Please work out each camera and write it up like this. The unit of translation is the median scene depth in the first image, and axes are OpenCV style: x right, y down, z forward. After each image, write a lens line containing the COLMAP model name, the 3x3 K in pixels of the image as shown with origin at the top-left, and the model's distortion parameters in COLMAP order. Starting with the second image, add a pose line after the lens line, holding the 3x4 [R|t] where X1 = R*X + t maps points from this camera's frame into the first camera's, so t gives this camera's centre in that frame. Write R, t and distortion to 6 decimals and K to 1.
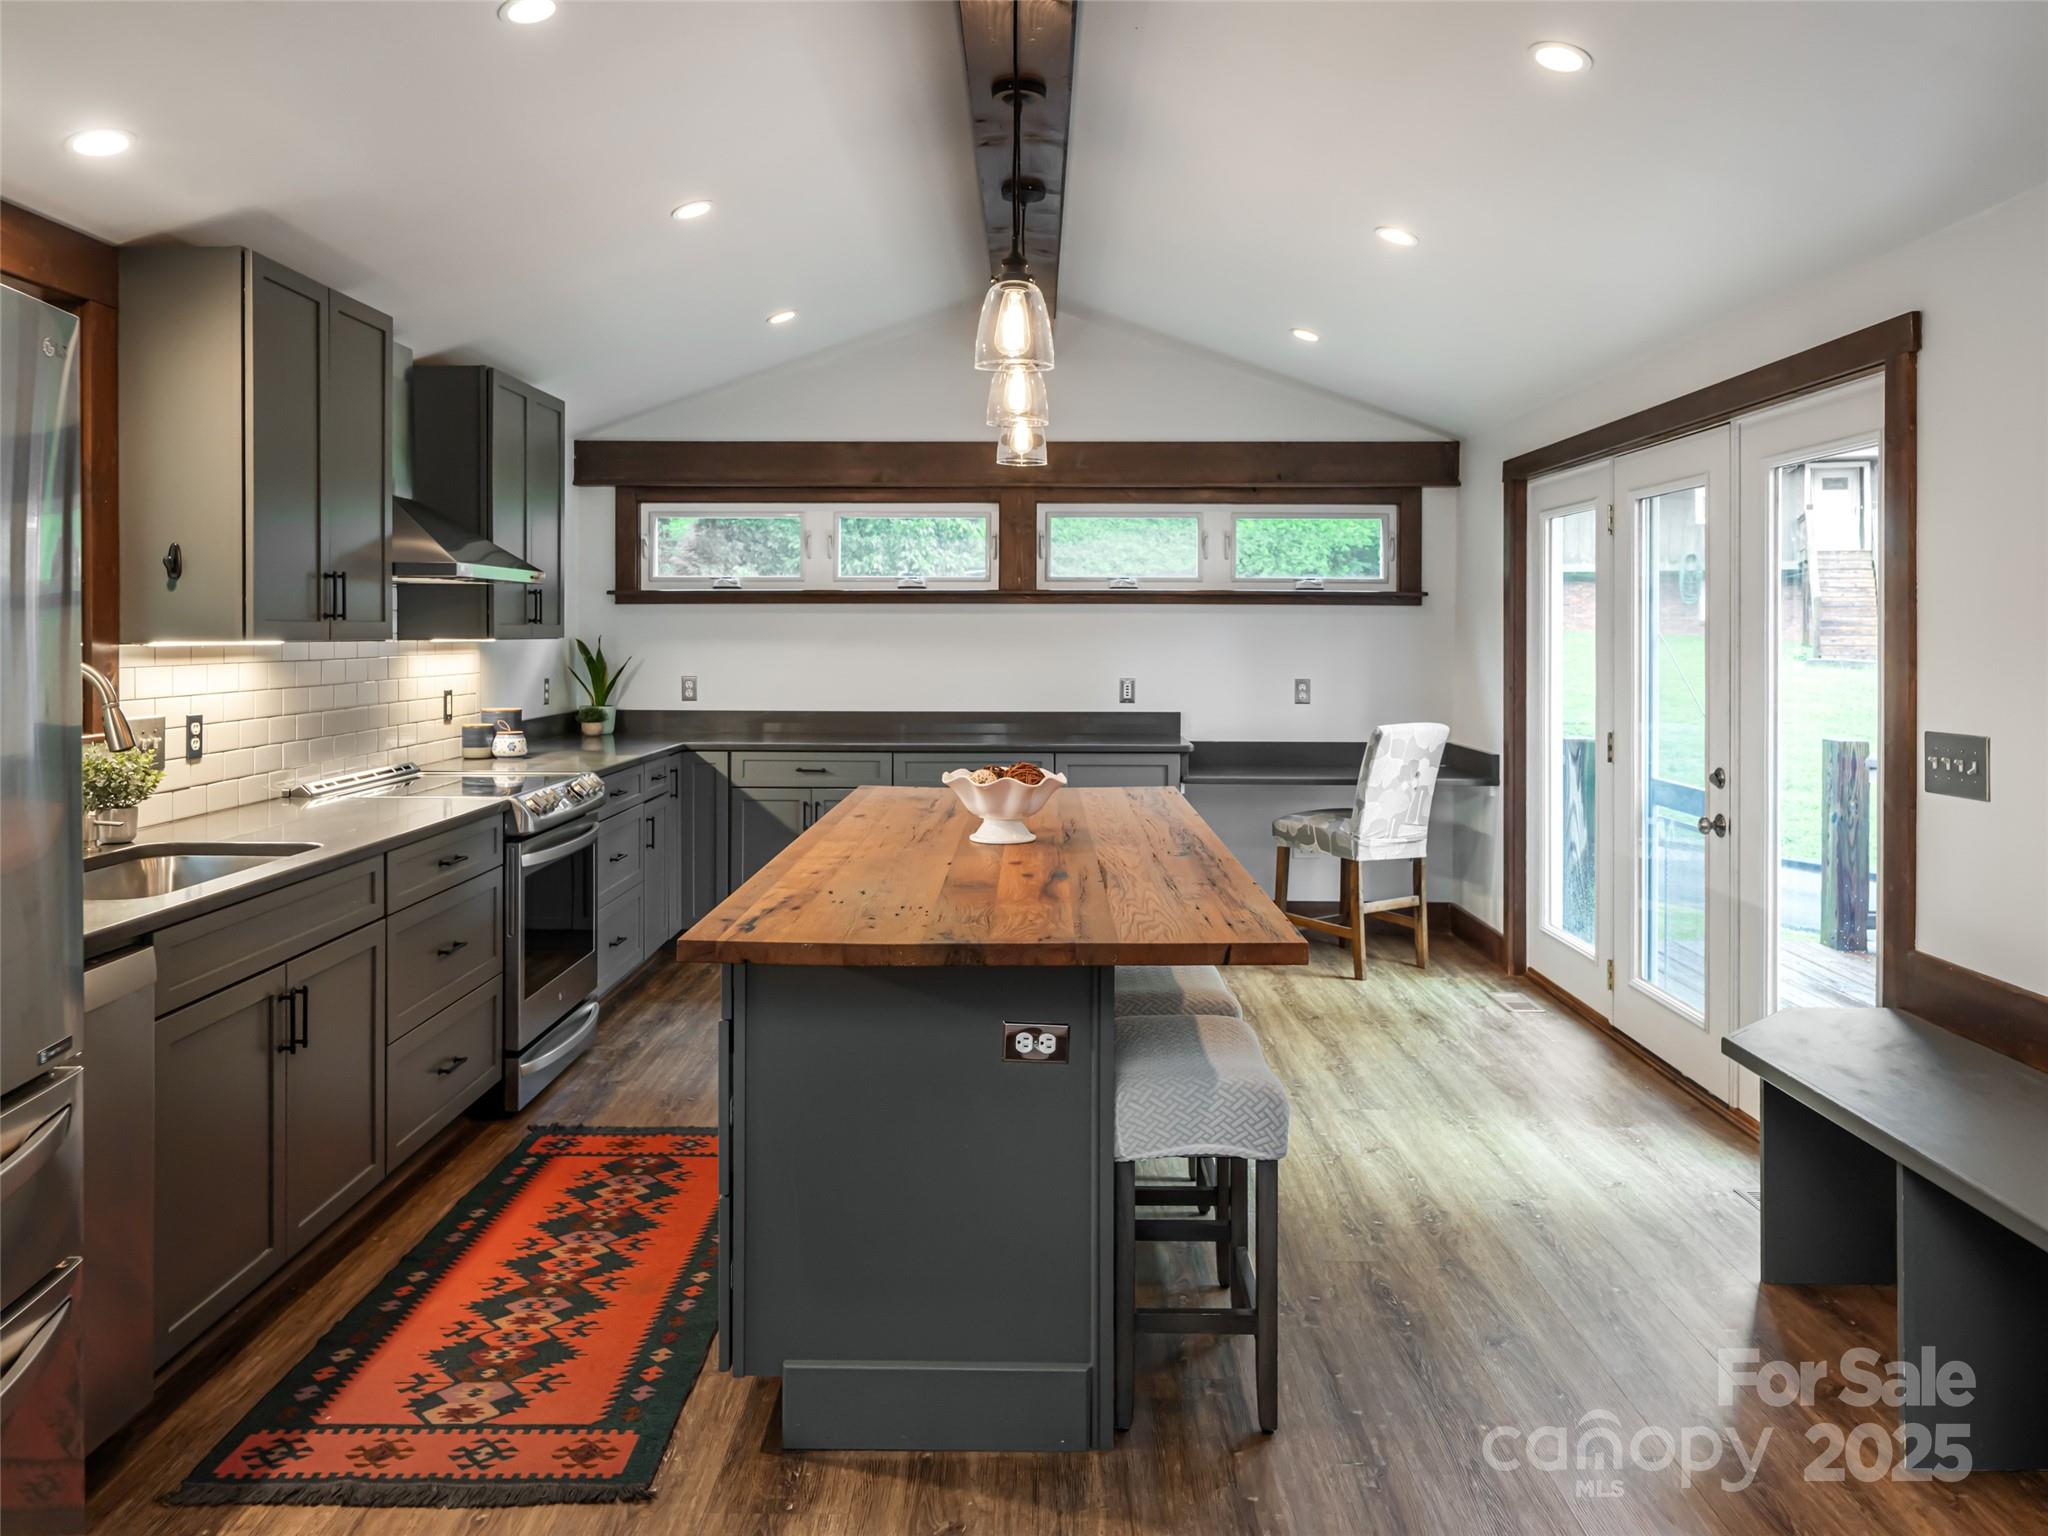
lens RADIAL K [[1426.5, 0, 1037.8], [0, 1426.5, 635.0], [0, 0, 1]] dist [-0.018807, 0.012534]
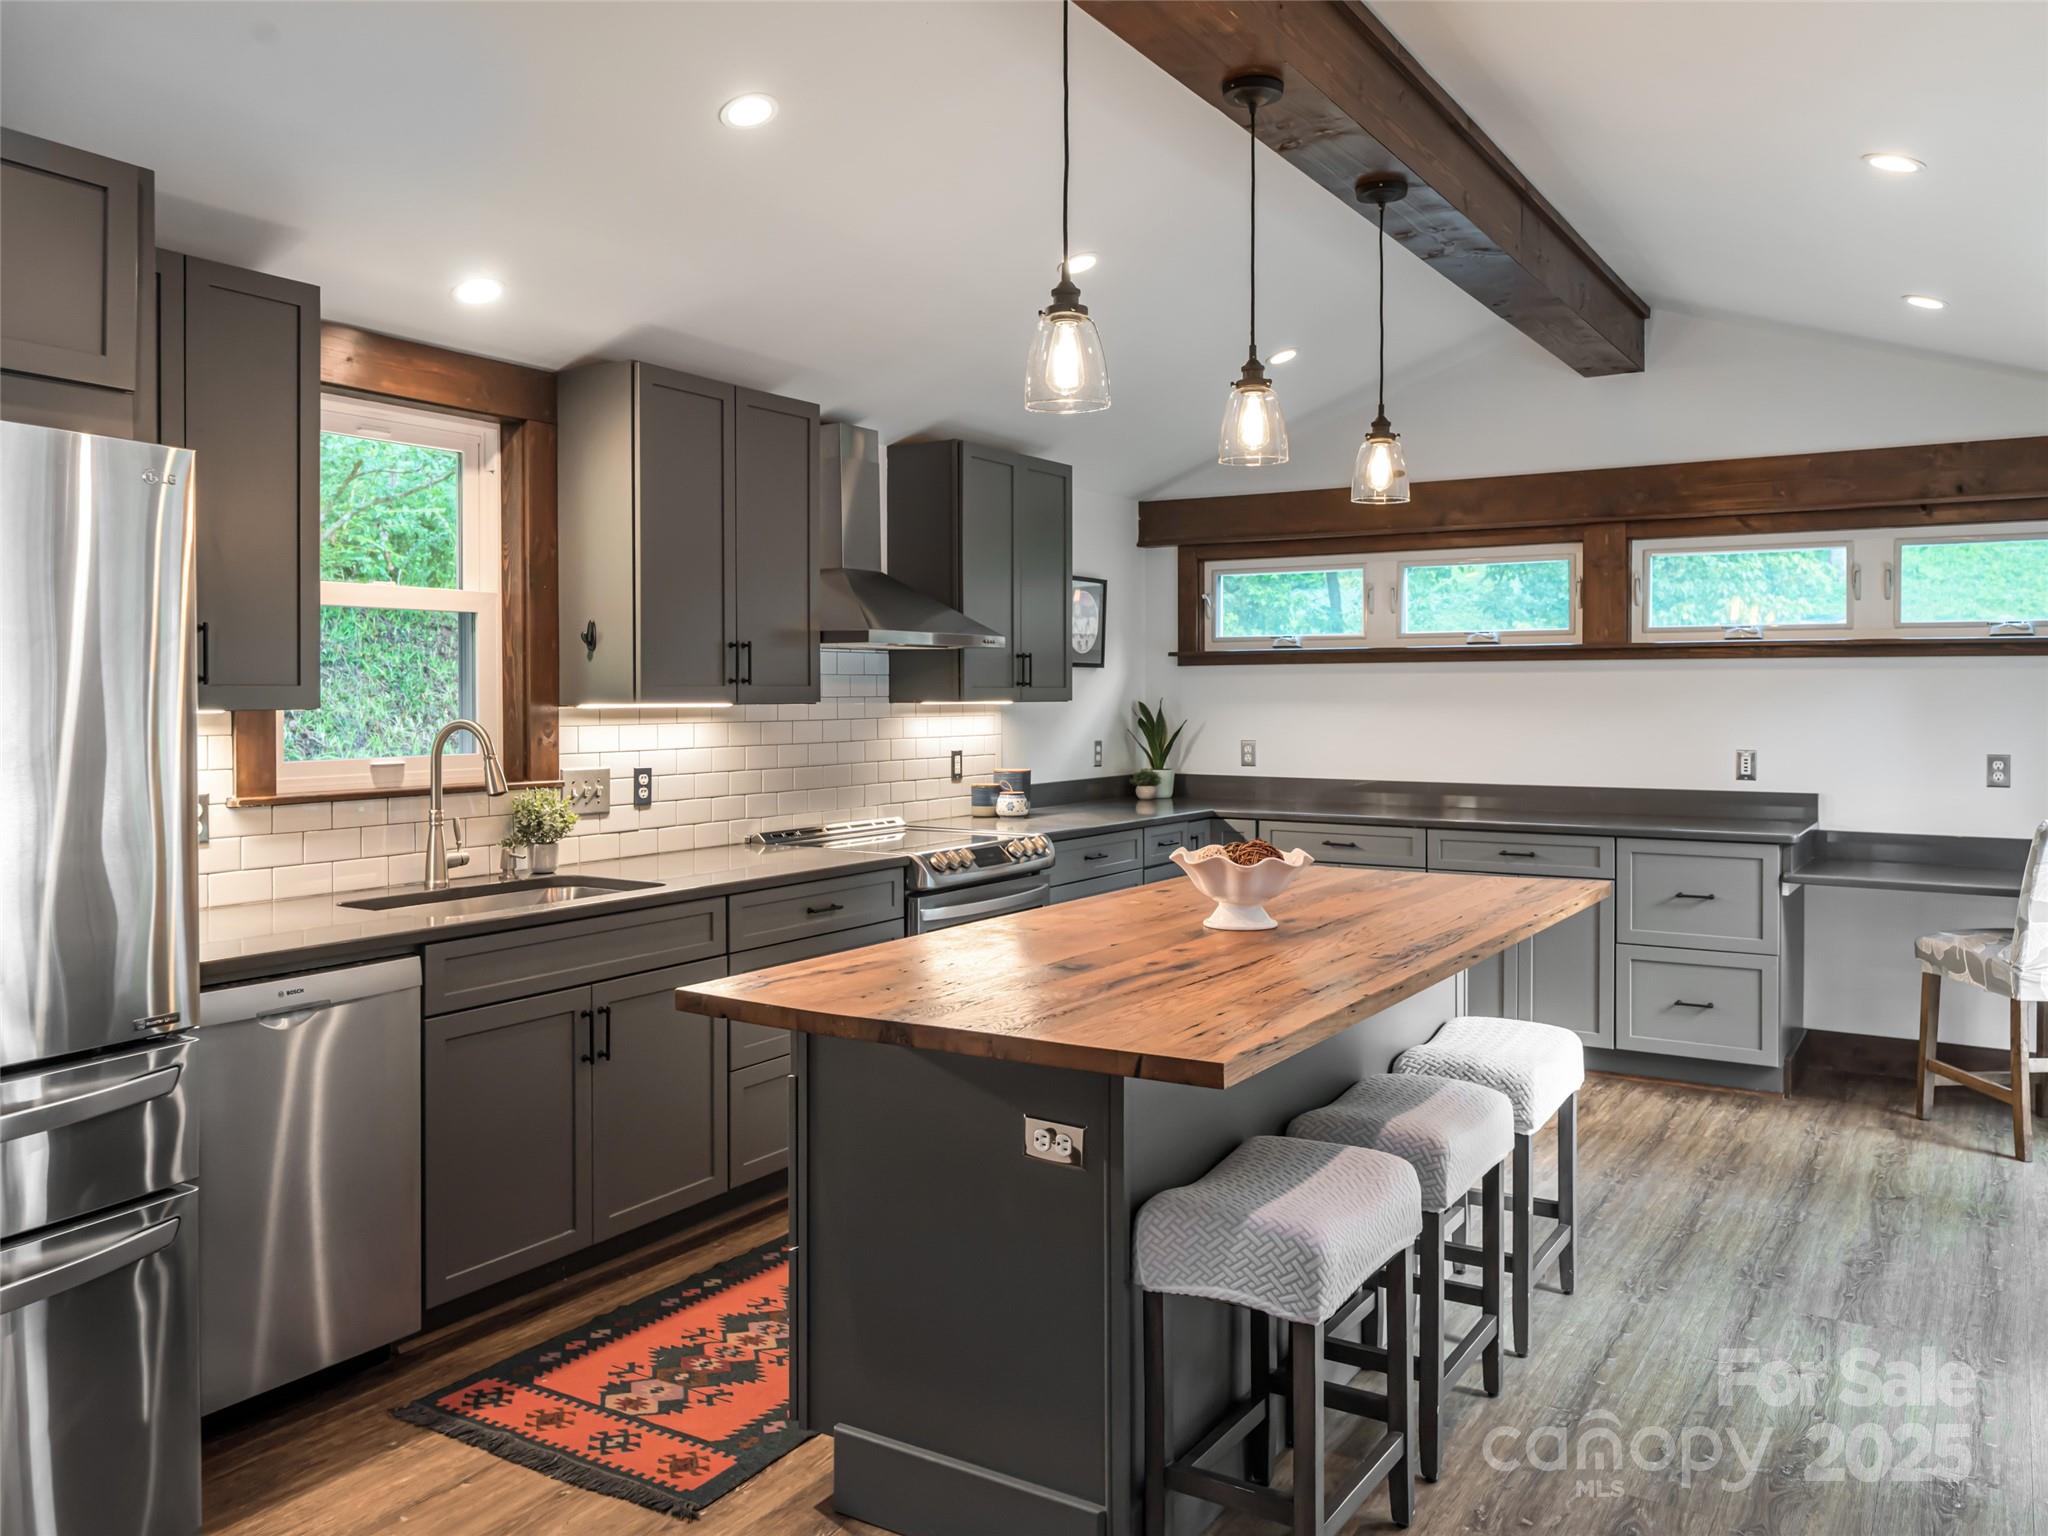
lens RADIAL K [[1531.9, 0, 1075.8], [0, 1531.9, 704.1], [0, 0, 1]] dist [-0.003123, 0.001293]
pose [[0.861728, 0.001003, -0.507370, 0.341564], [0.001522, 0.999988, 0.004563, -0.000693], [0.507369, -0.004704, 0.861716, 0.104137]]
